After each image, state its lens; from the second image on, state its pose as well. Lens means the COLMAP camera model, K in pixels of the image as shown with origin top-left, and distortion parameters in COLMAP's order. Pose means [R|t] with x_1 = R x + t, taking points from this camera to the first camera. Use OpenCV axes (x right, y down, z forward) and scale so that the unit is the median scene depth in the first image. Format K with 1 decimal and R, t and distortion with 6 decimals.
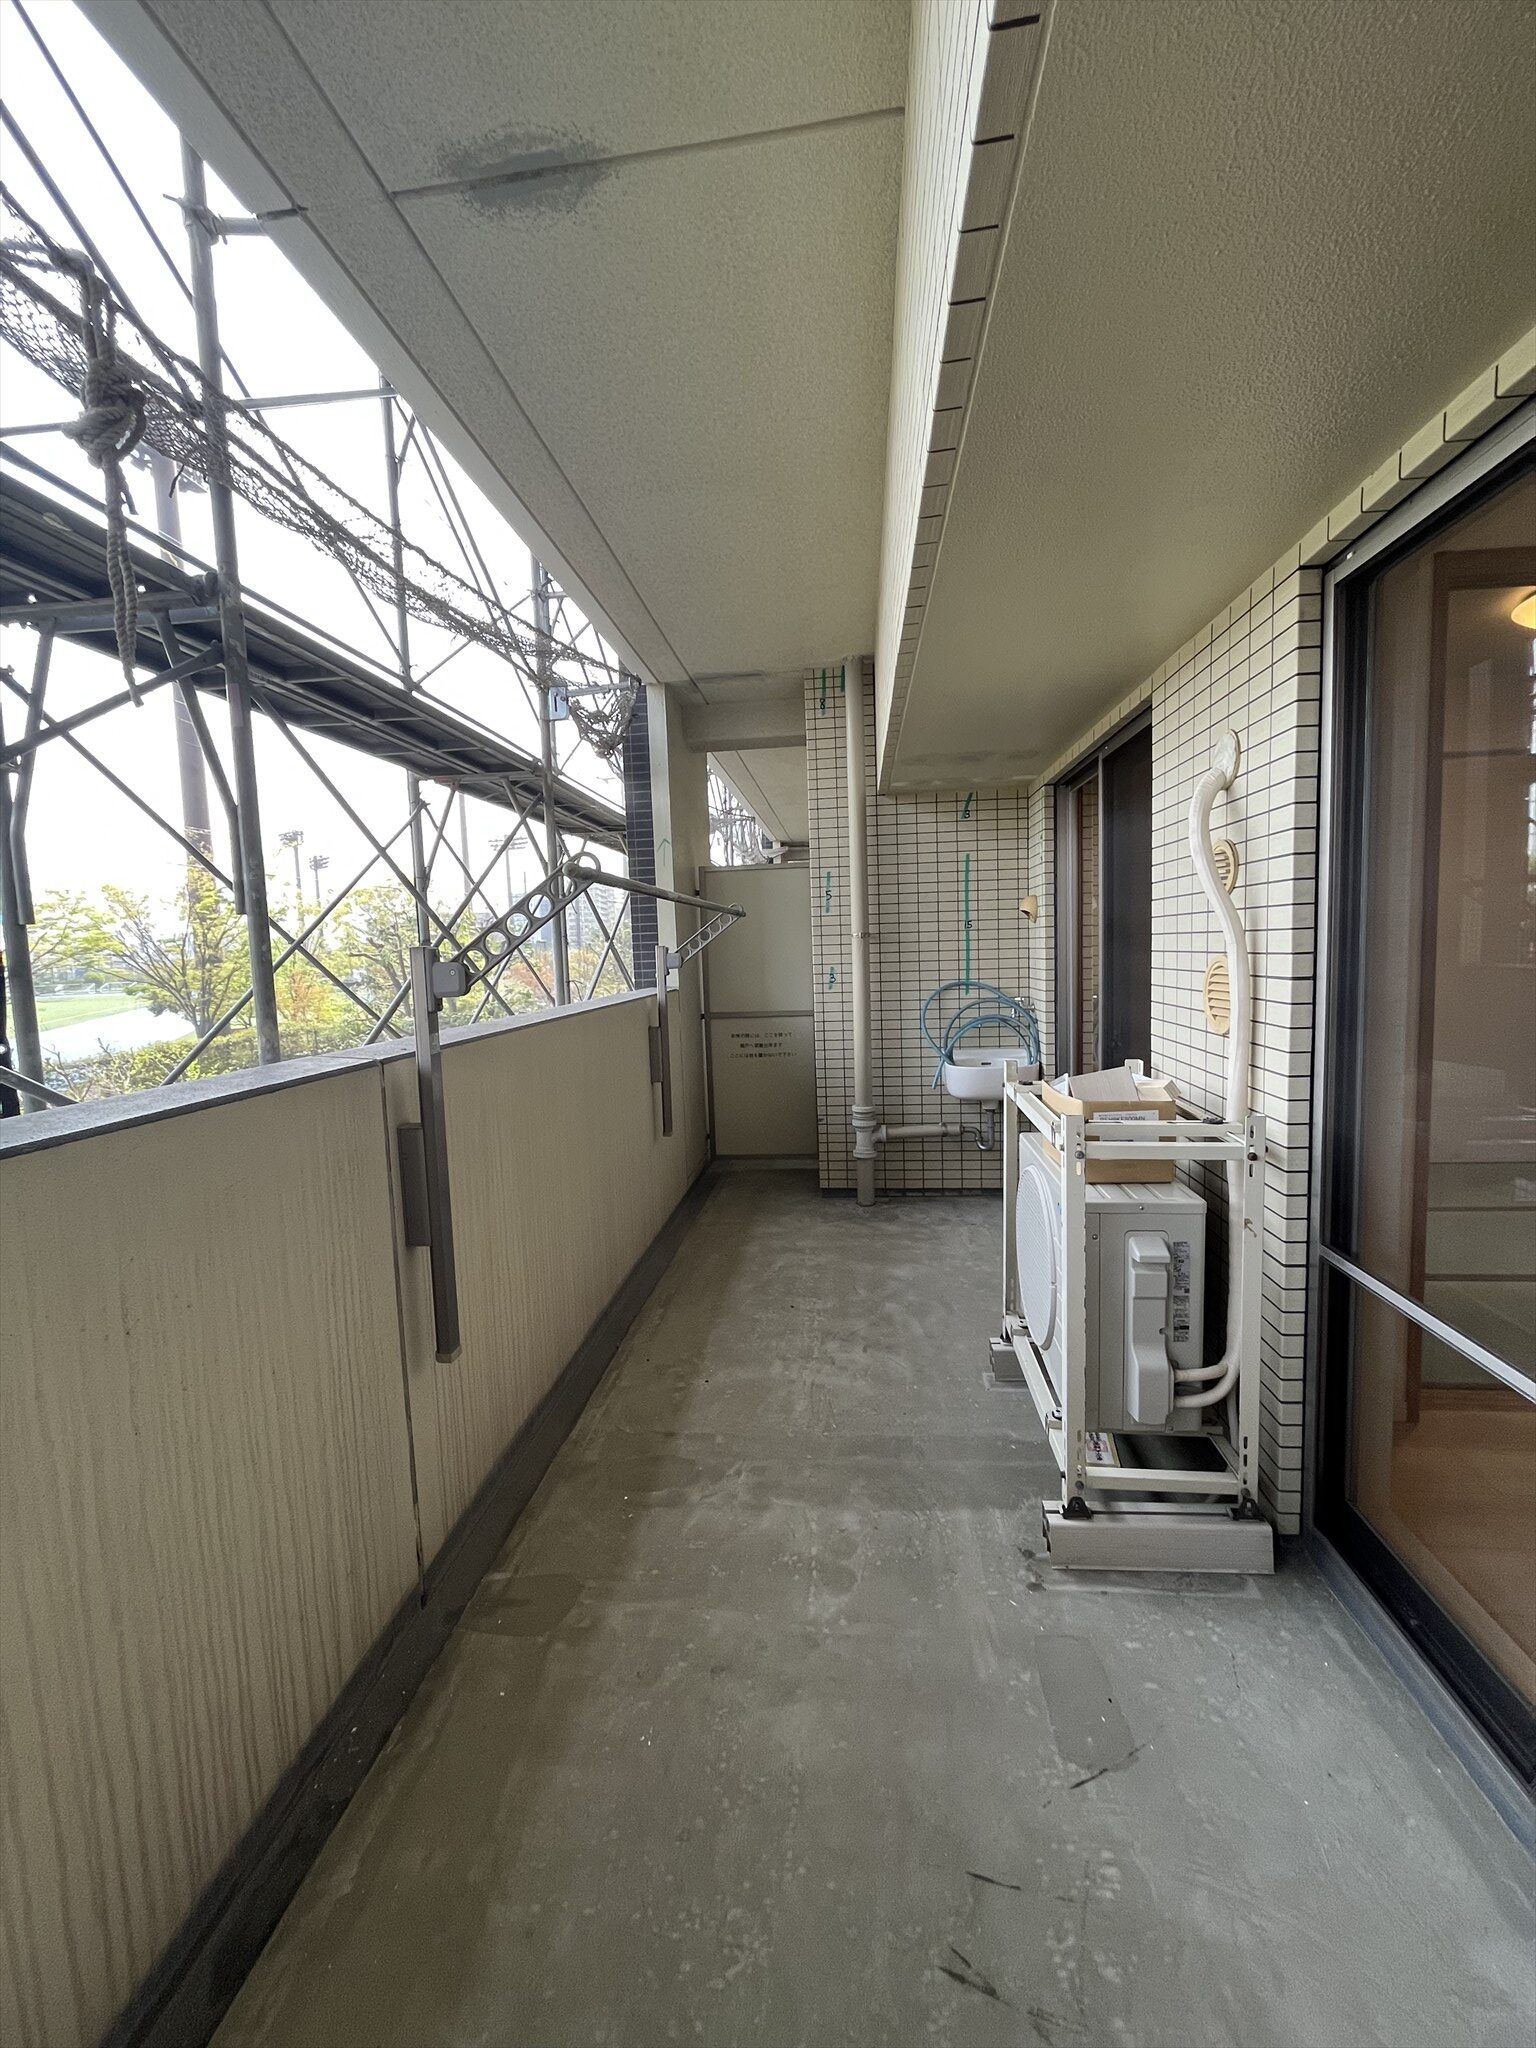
lens RADIAL K [[820.6, 0, 768.0], [0, 820.6, 1024.0], [0, 0, 1]] dist [-0.001771, 0.000158]
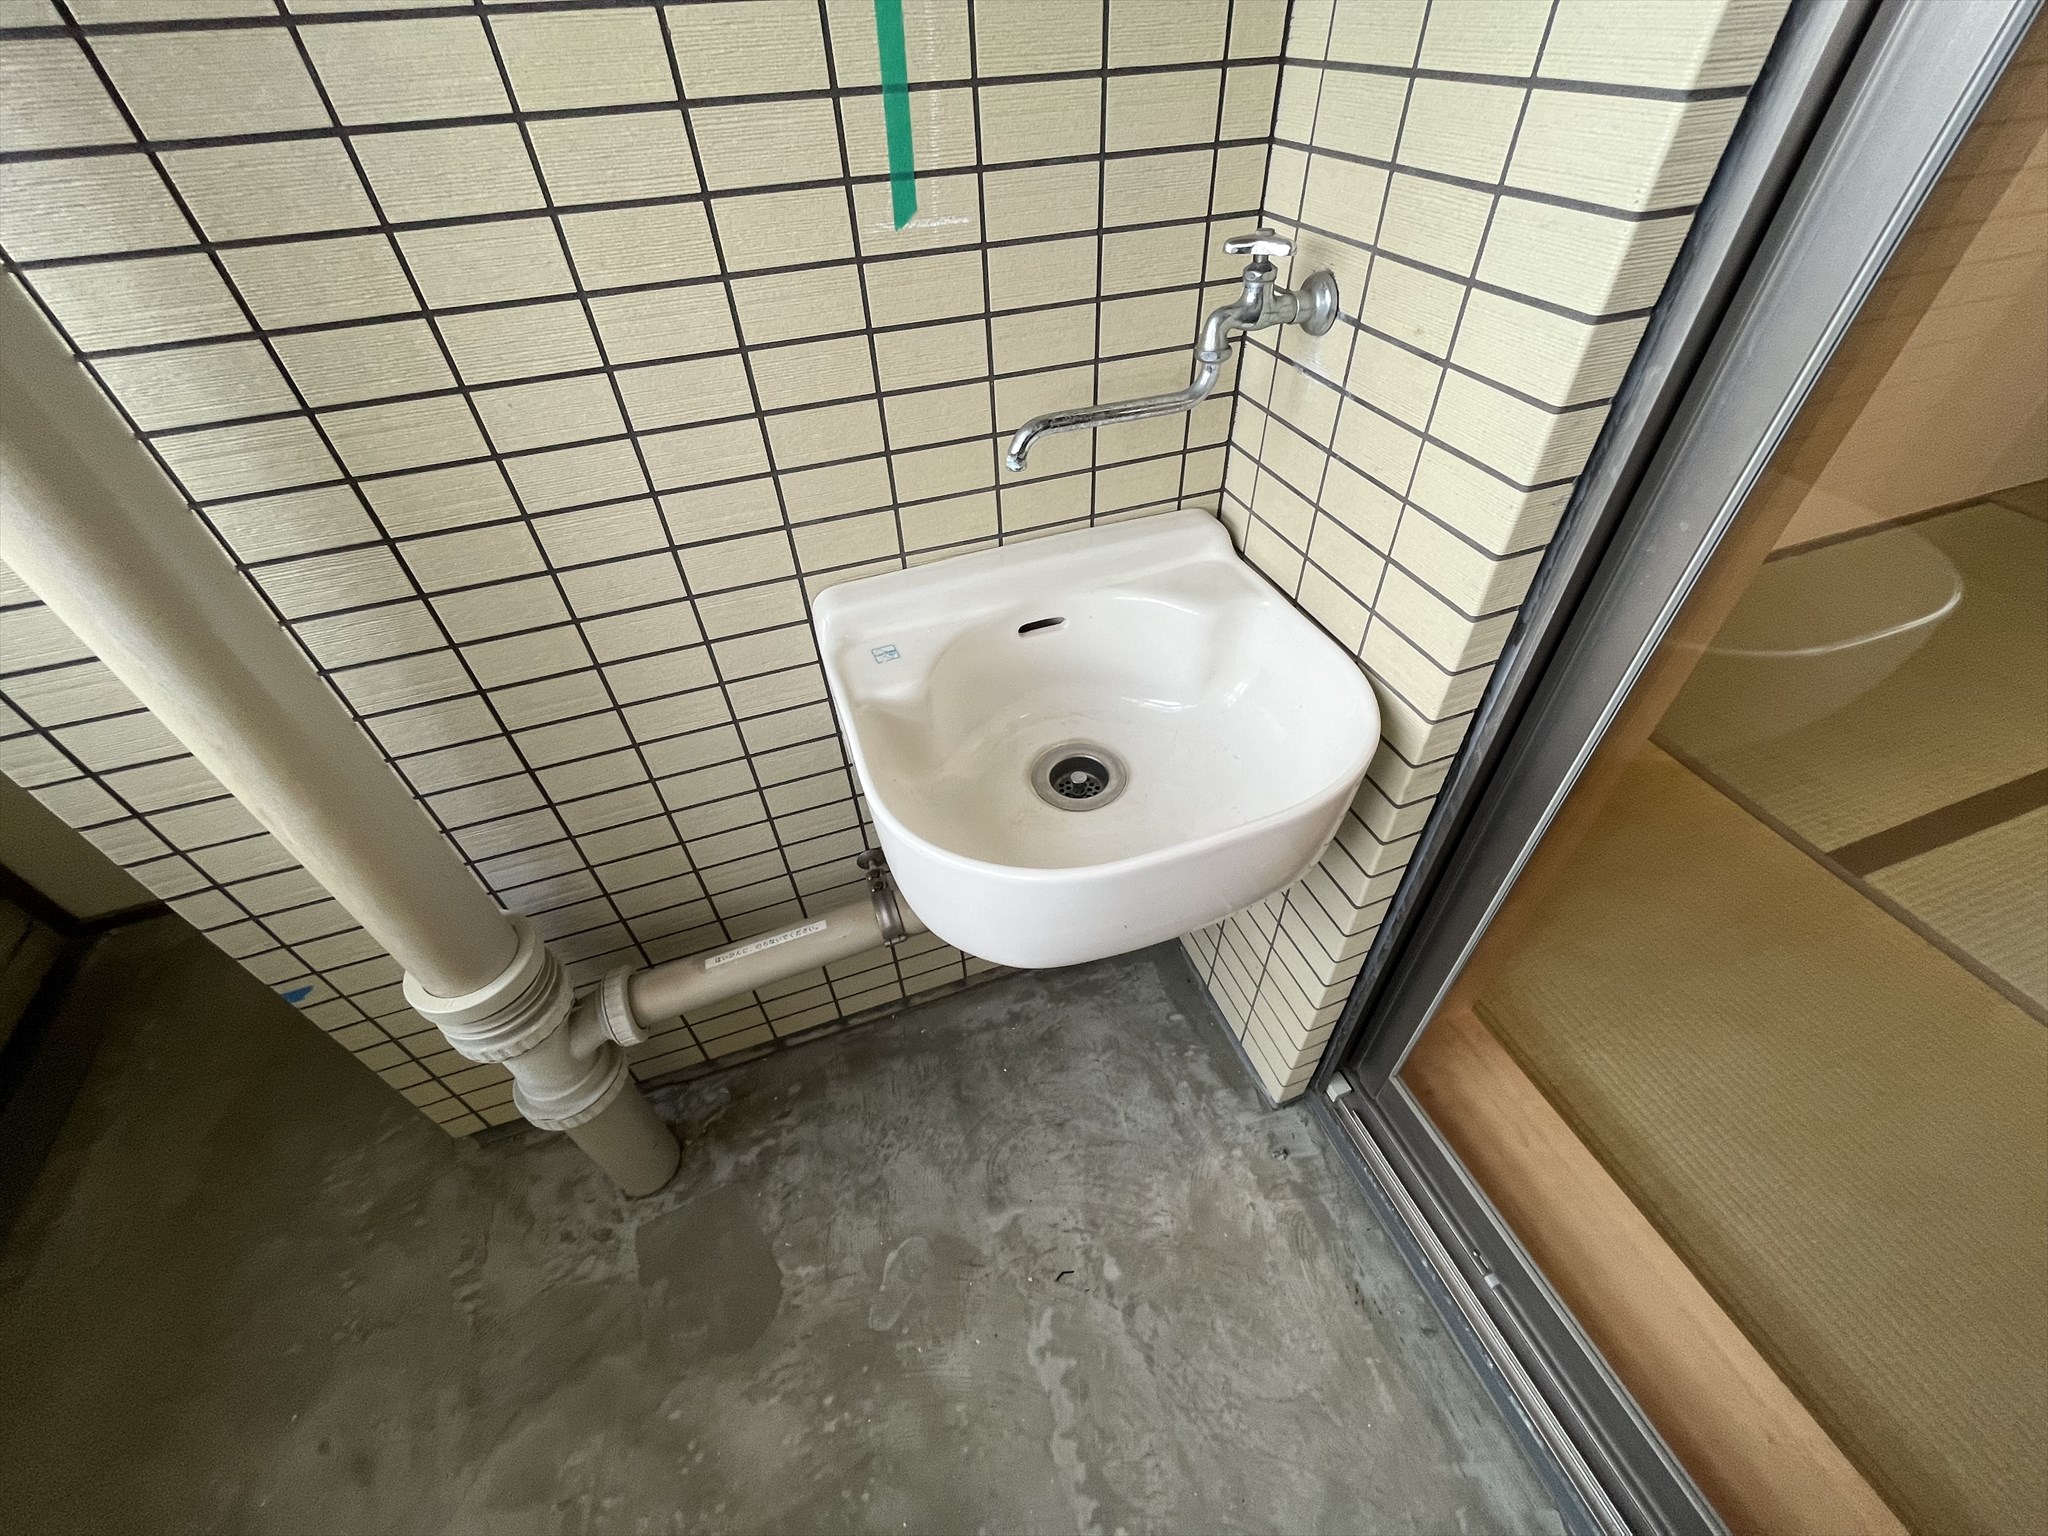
lens RADIAL K [[820.6, 0, 1019.6], [0, 820.6, 763.3], [0, 0, 1]] dist [-0.001771, 0.000158]
pose [[0.903758, -0.292961, 0.312083, 0.192273], [0.043969, 0.788772, 0.613112, -0.049647], [-0.425780, -0.540382, 0.725740, 0.854217]]
